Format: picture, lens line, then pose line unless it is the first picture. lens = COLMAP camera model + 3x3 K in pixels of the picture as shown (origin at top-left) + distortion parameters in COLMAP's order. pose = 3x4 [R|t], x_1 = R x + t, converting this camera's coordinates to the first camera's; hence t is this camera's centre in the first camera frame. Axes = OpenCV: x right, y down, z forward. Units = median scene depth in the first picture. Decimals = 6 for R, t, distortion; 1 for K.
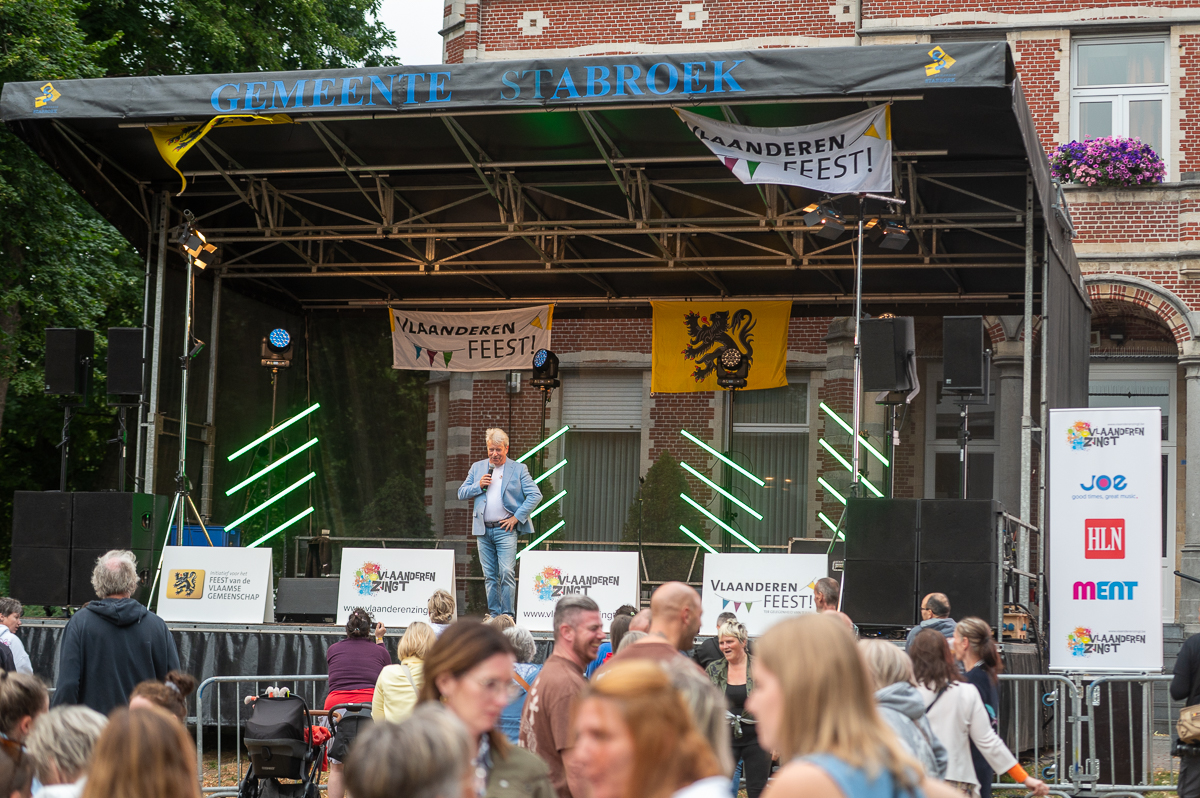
lens RADIAL K [[2429.5, 0, 600.0], [0, 2429.5, 399.3], [0, 0, 1]] dist [-0.066384, -0.113604]
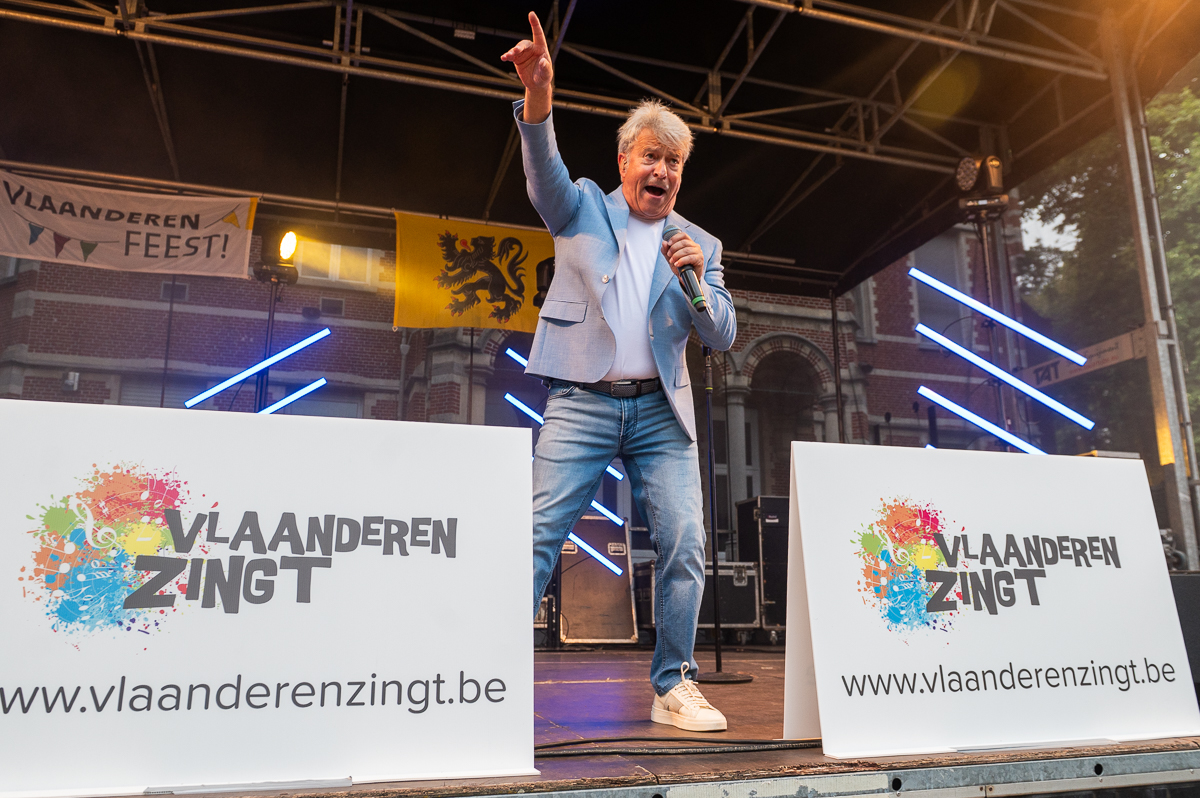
lens RADIAL K [[922.4, 0, 607.3], [0, 922.4, 403.9], [0, 0, 1]] dist [-0.014430, -0.003479]
pose [[0.827000, 0.092726, 0.554502, -0.083677], [-0.032962, 0.992605, -0.116827, 0.055334], [-0.561235, 0.078339, 0.823941, 0.723662]]
